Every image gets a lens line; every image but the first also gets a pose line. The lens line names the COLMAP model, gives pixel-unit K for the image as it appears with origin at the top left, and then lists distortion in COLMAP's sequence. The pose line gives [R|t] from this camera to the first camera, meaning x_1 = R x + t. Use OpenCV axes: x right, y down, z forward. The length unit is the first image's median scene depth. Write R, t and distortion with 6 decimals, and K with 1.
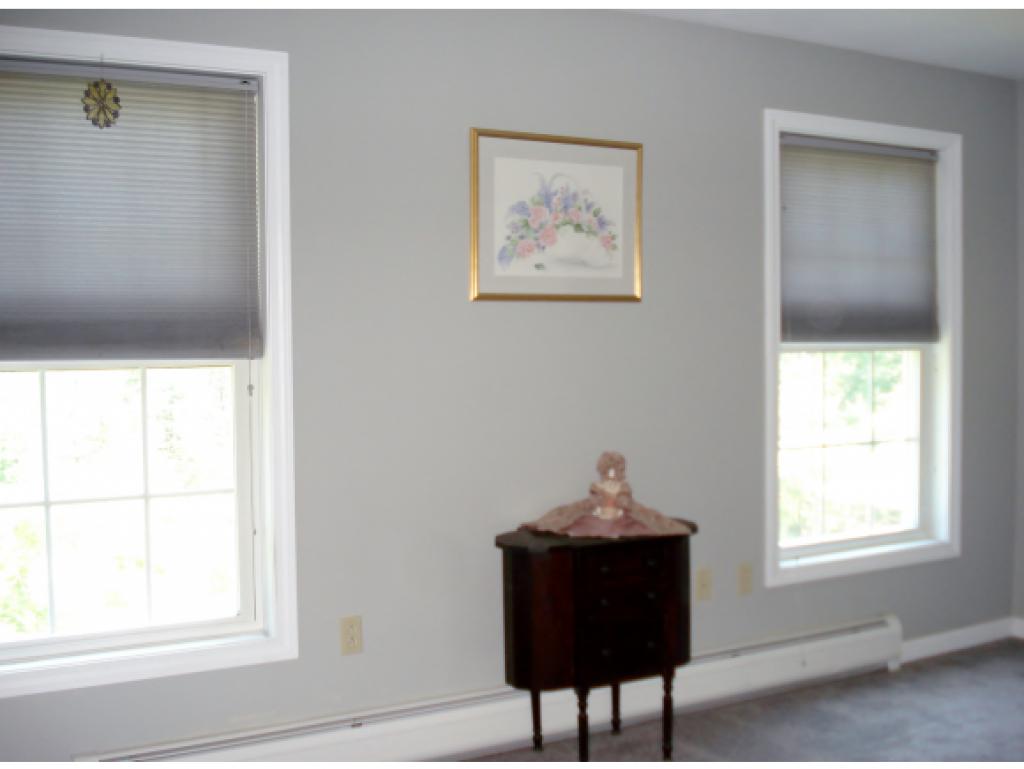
lens RADIAL K [[997.5, 0, 512.0], [0, 997.5, 370.2], [0, 0, 1]] dist [-0.031494, -0.011177]
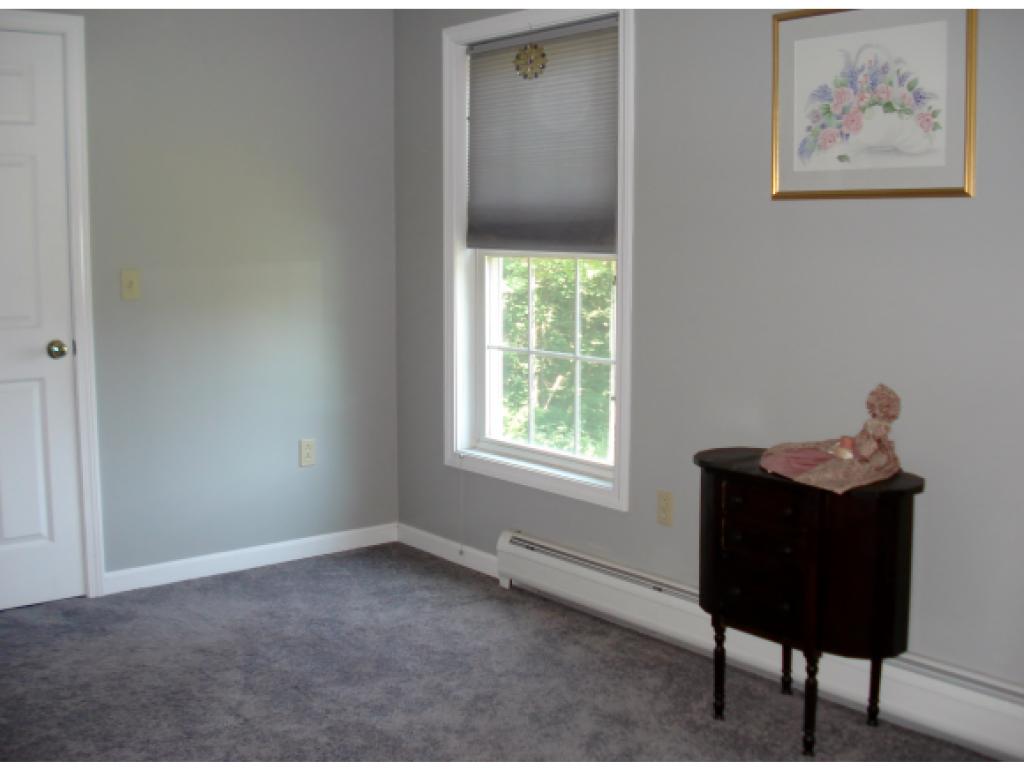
lens RADIAL K [[1237.9, 0, 512.0], [0, 1237.9, 384.5], [0, 0, 1]] dist [-0.074194, -0.011518]
pose [[0.209613, 0.128195, -0.969344, 1.022160], [-0.039825, 0.991665, 0.122535, -0.028811], [0.976973, 0.012919, 0.212971, 0.497547]]
